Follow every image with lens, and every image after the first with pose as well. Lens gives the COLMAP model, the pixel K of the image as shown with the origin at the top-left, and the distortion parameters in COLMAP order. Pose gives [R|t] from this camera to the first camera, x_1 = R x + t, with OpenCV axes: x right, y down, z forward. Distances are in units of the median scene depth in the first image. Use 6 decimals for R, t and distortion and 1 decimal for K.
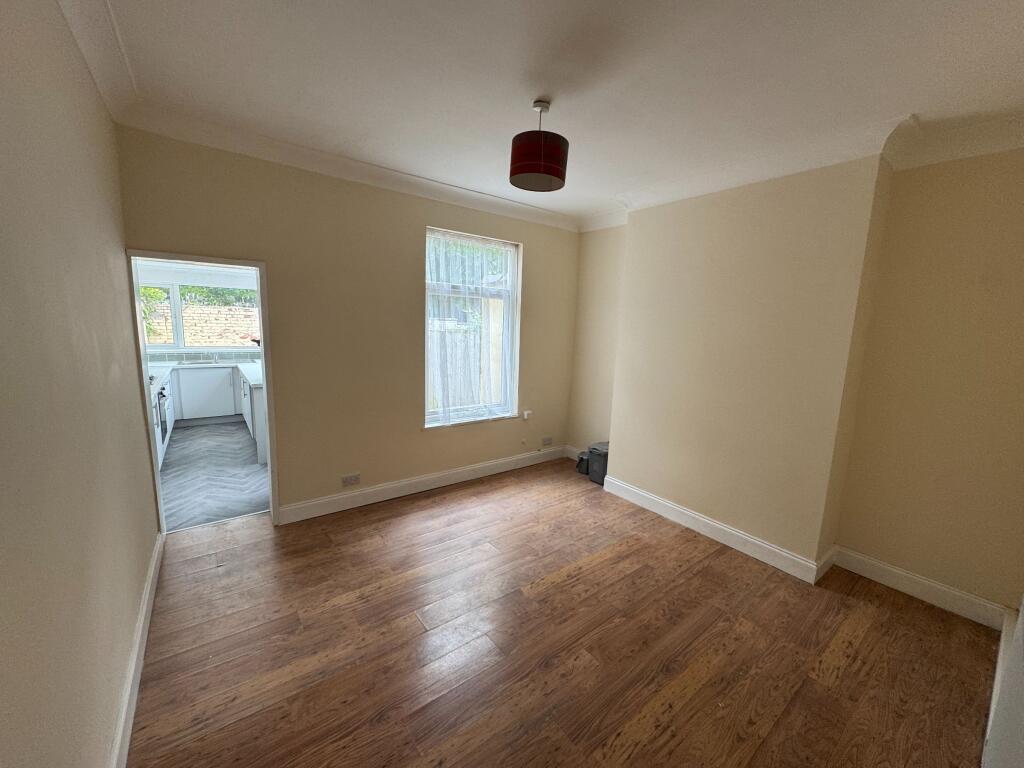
lens RADIAL K [[406.2, 0, 513.5], [0, 406.2, 383.3], [0, 0, 1]] dist [-0.001035, -0.000133]
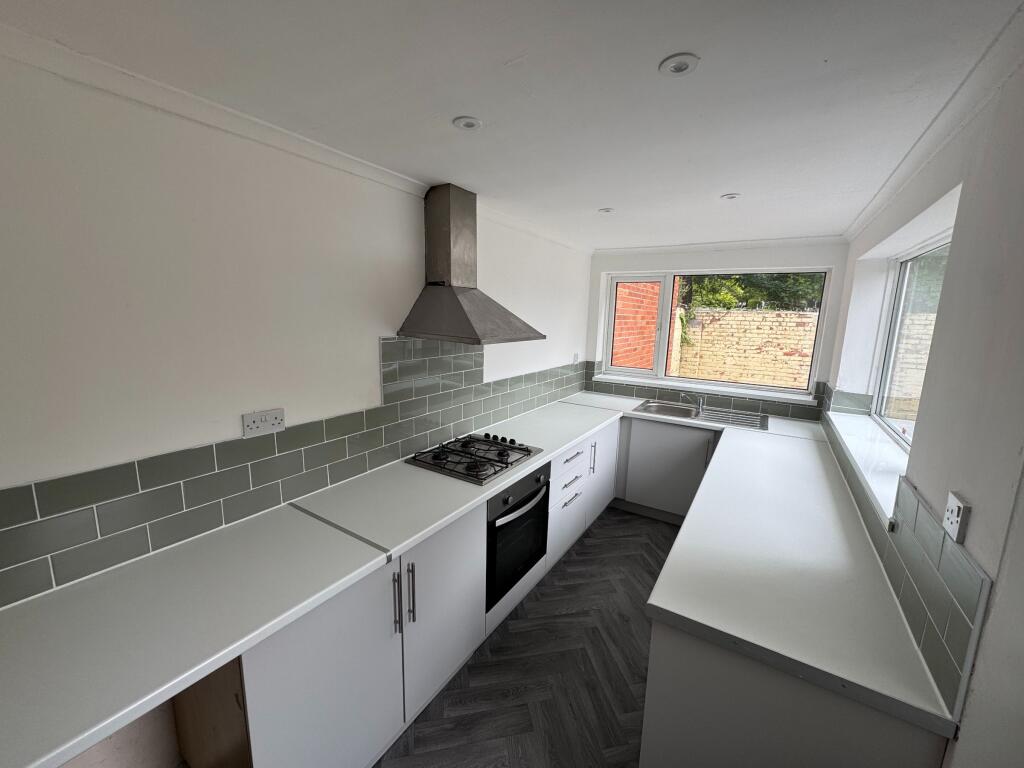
lens RADIAL K [[406.2, 0, 513.5], [0, 406.2, 383.3], [0, 0, 1]] dist [-0.001035, -0.000133]
pose [[0.351090, 0.137503, -0.926190, -0.174522], [-0.152086, 0.984398, 0.088494, -0.054109], [0.923908, 0.109791, 0.366525, 0.310678]]
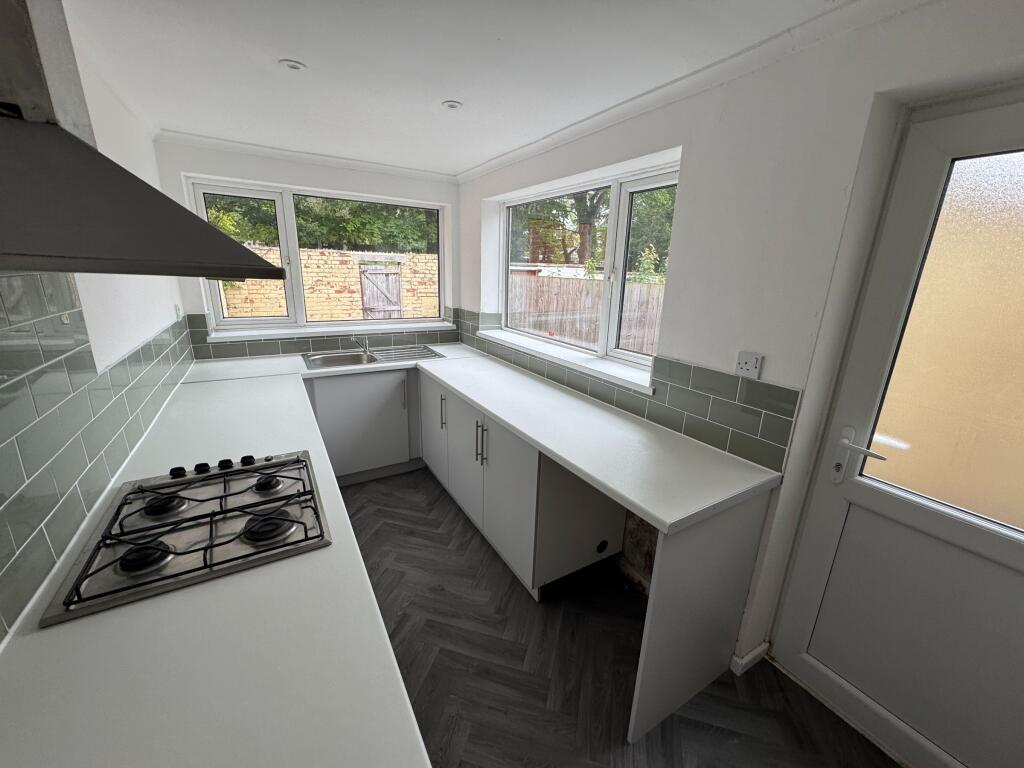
lens RADIAL K [[406.2, 0, 513.5], [0, 406.2, 383.3], [0, 0, 1]] dist [-0.001035, -0.000133]
pose [[0.993931, 0.027309, -0.106562, -0.273646], [-0.013923, 0.992135, 0.124394, -0.044185], [0.109121, -0.122156, 0.986494, 0.284950]]
